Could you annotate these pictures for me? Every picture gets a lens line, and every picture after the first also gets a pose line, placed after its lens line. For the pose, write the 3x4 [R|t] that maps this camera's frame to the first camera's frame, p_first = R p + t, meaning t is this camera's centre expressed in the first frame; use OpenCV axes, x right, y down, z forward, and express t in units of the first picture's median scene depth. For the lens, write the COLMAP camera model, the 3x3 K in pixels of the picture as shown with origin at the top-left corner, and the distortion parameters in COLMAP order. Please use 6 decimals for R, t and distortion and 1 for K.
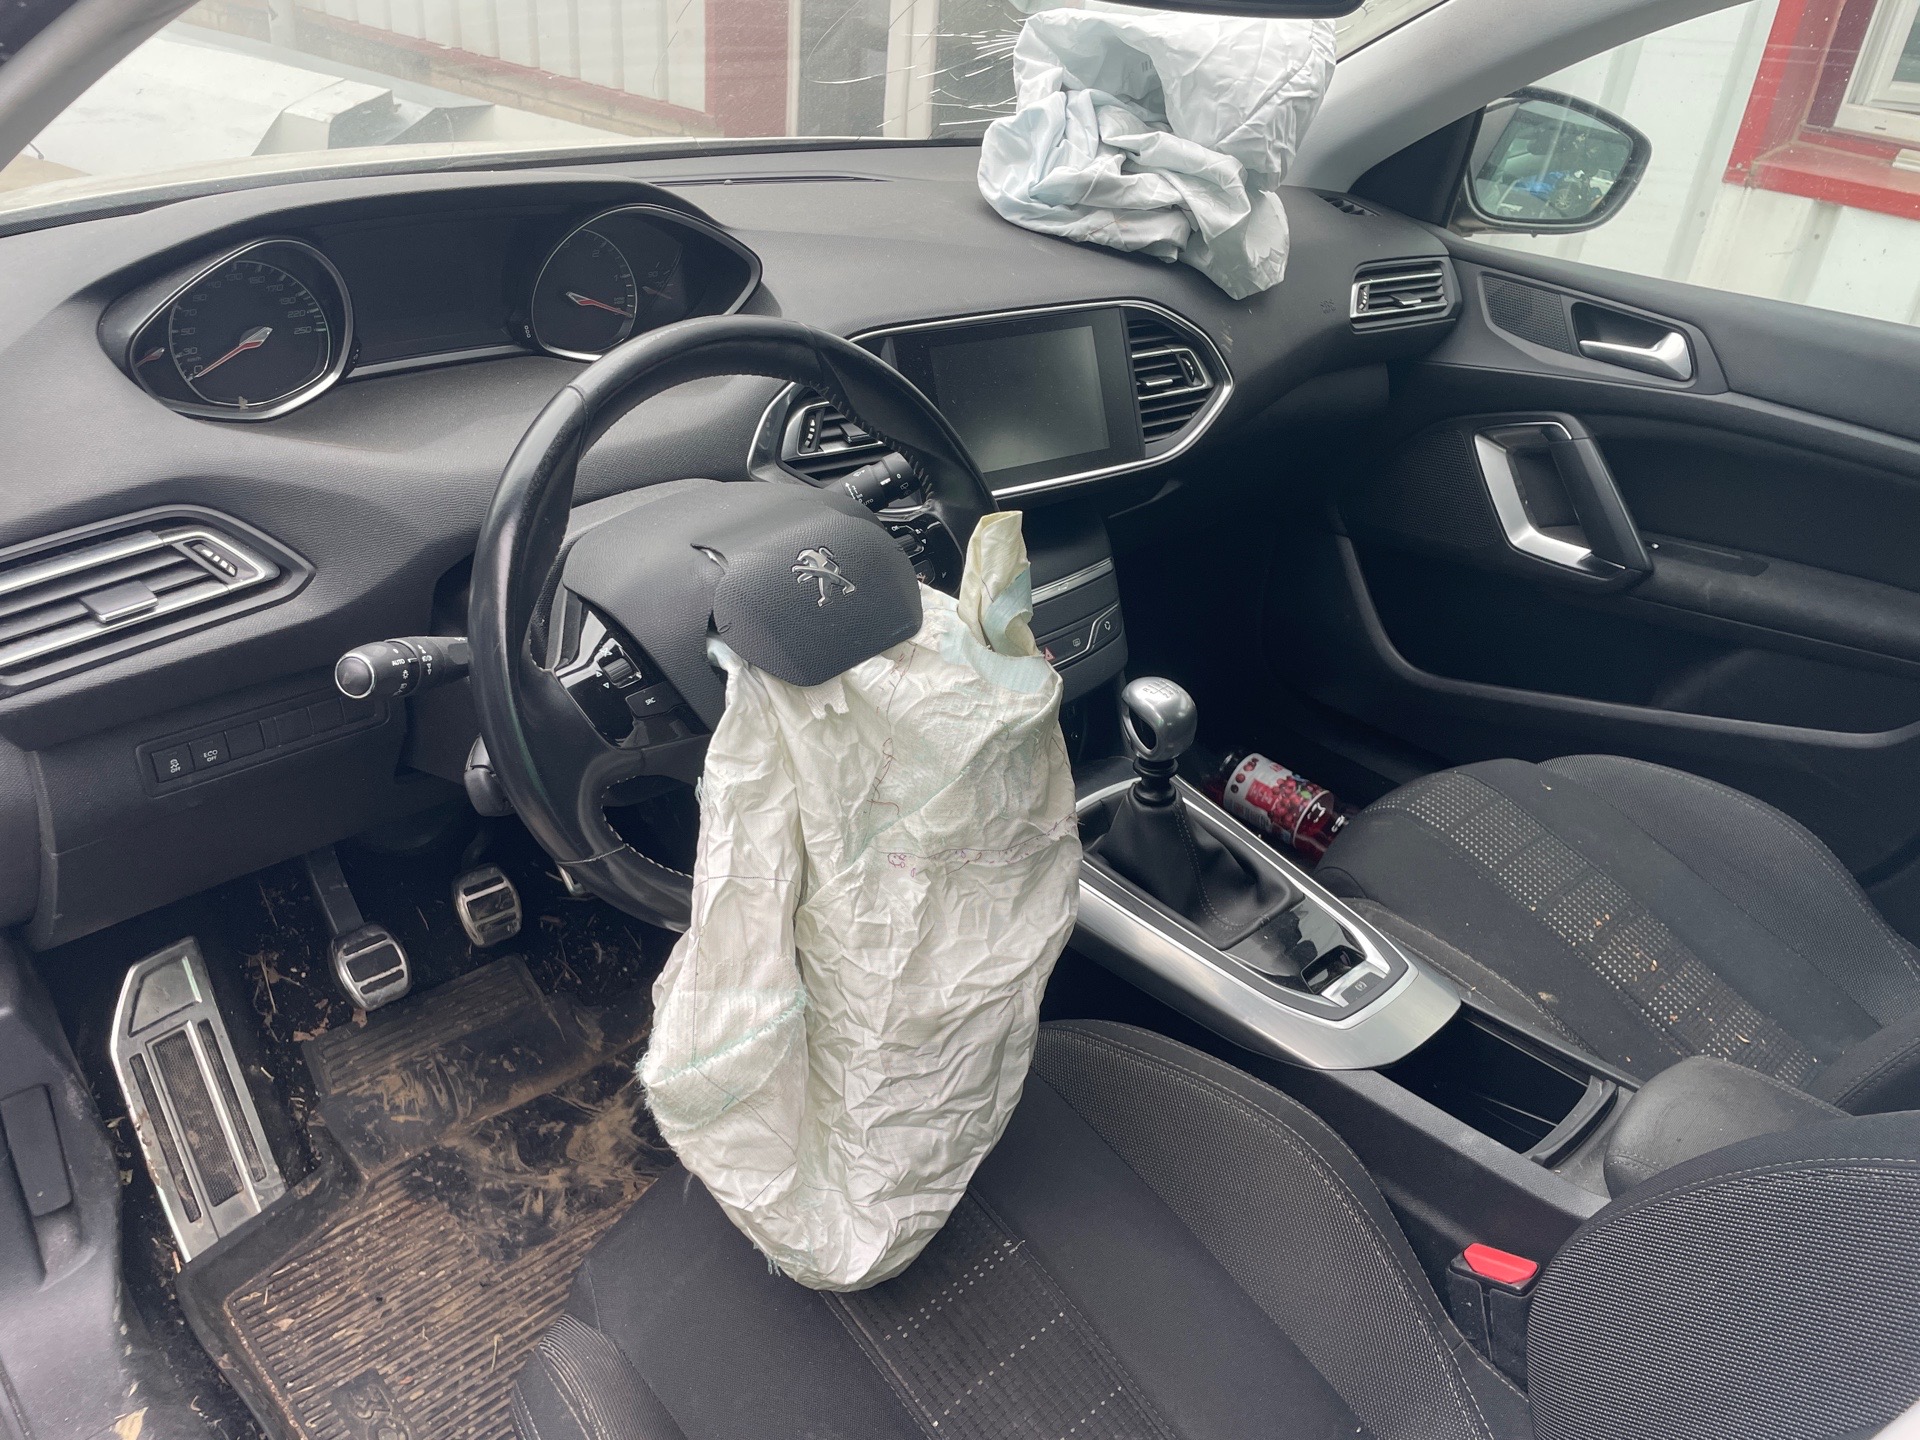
lens RADIAL K [[1454.6, 0, 975.7], [0, 1454.6, 733.7], [0, 0, 1]] dist [0.074339, -0.098601]
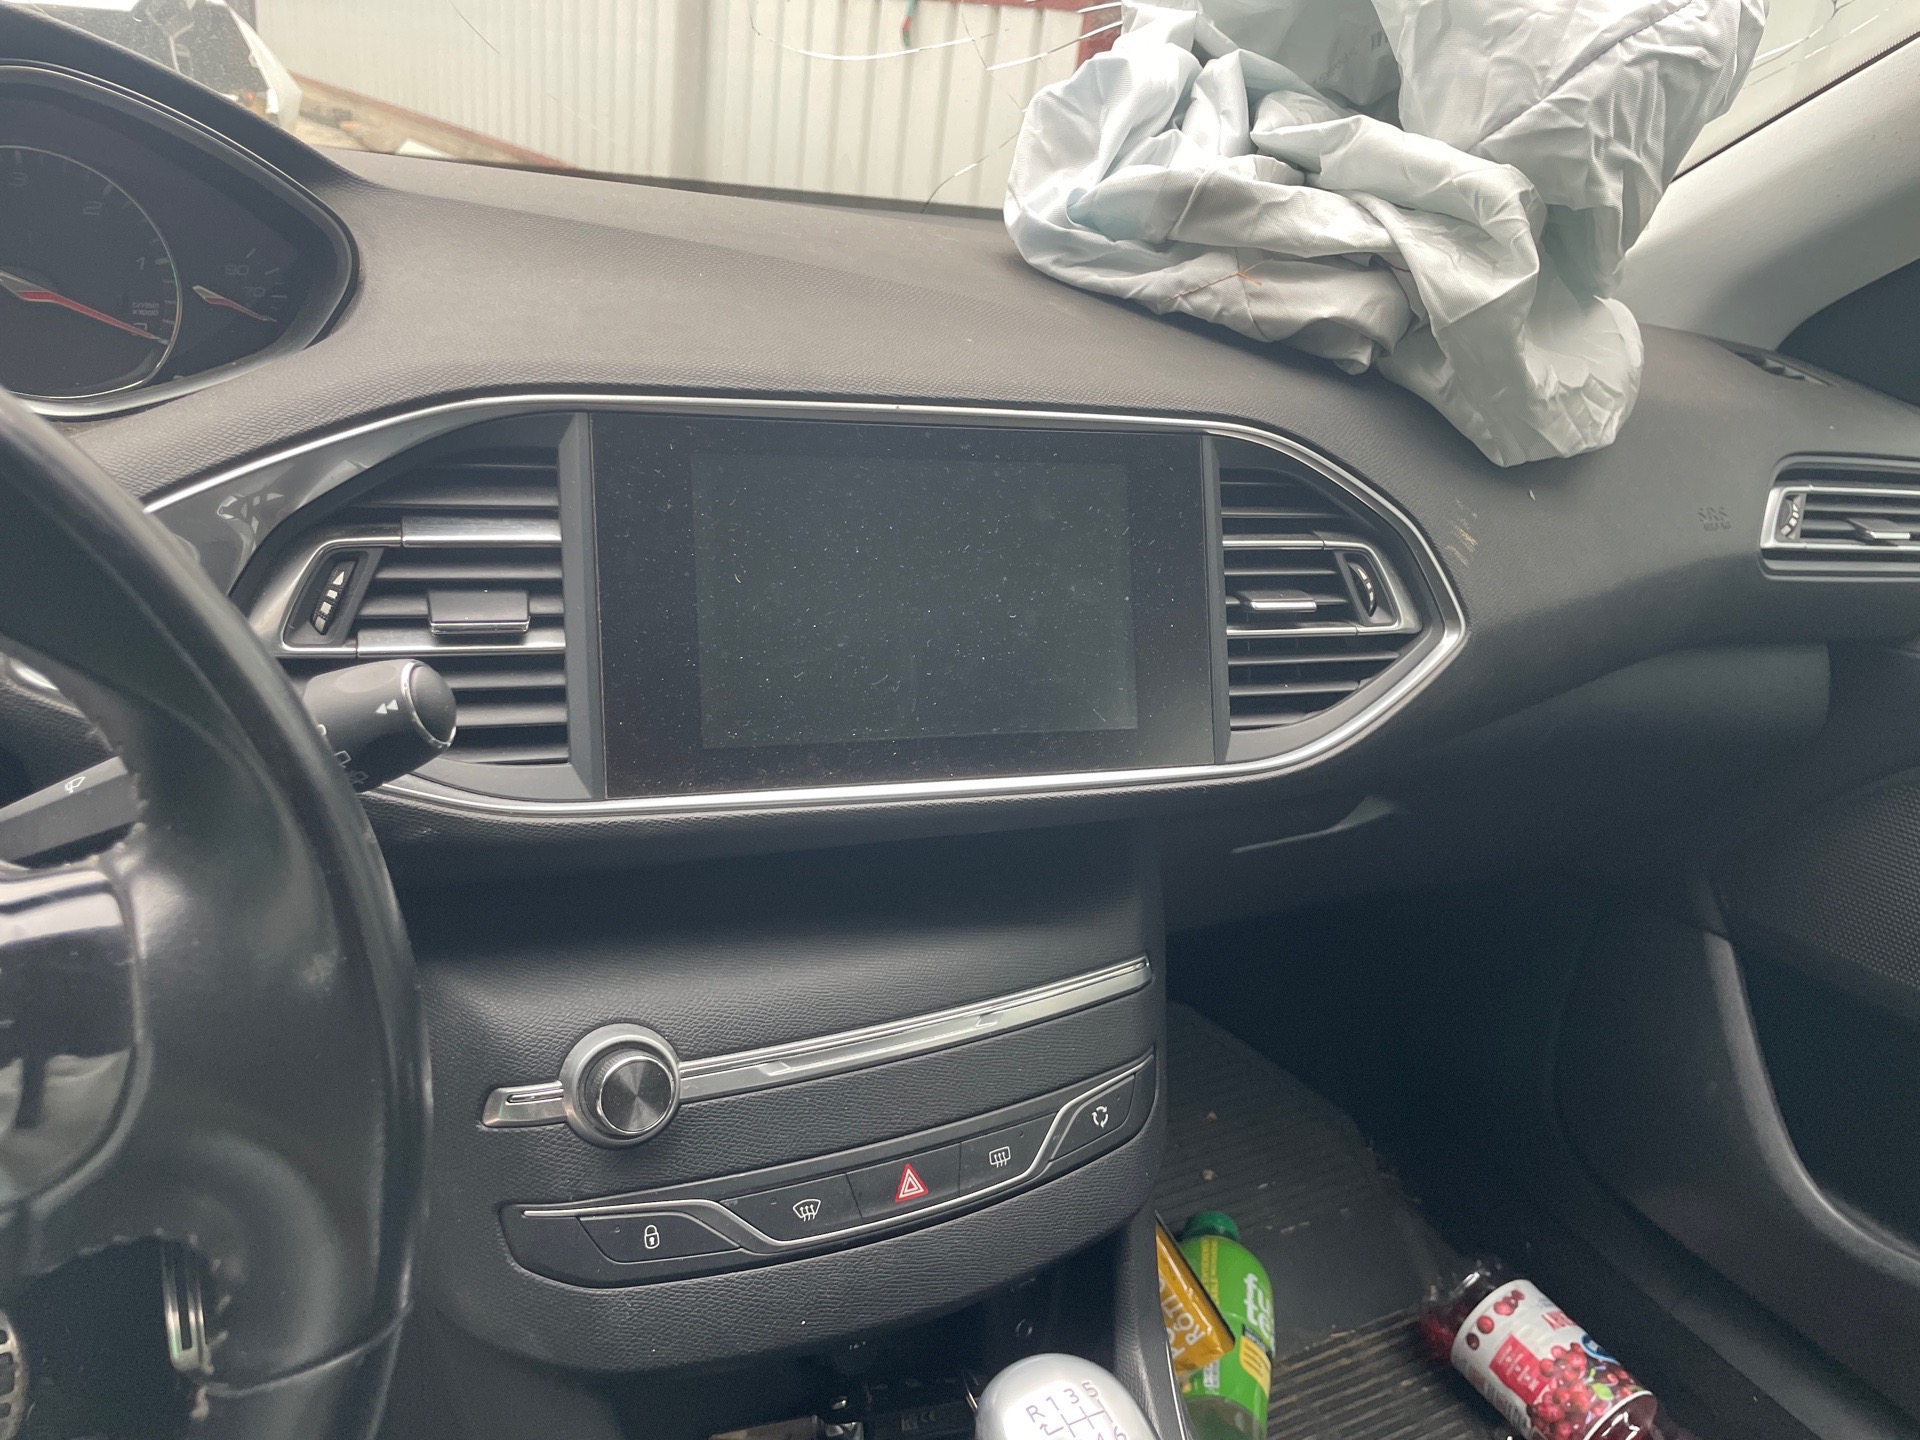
lens RADIAL K [[1454.6, 0, 976.0], [0, 1454.6, 709.4], [0, 0, 1]] dist [0.074339, -0.098601]
pose [[0.961587, 0.130917, -0.241269, 0.143848], [-0.170790, 0.973436, -0.152489, -0.119072], [0.214896, 0.187838, 0.958403, 0.533395]]
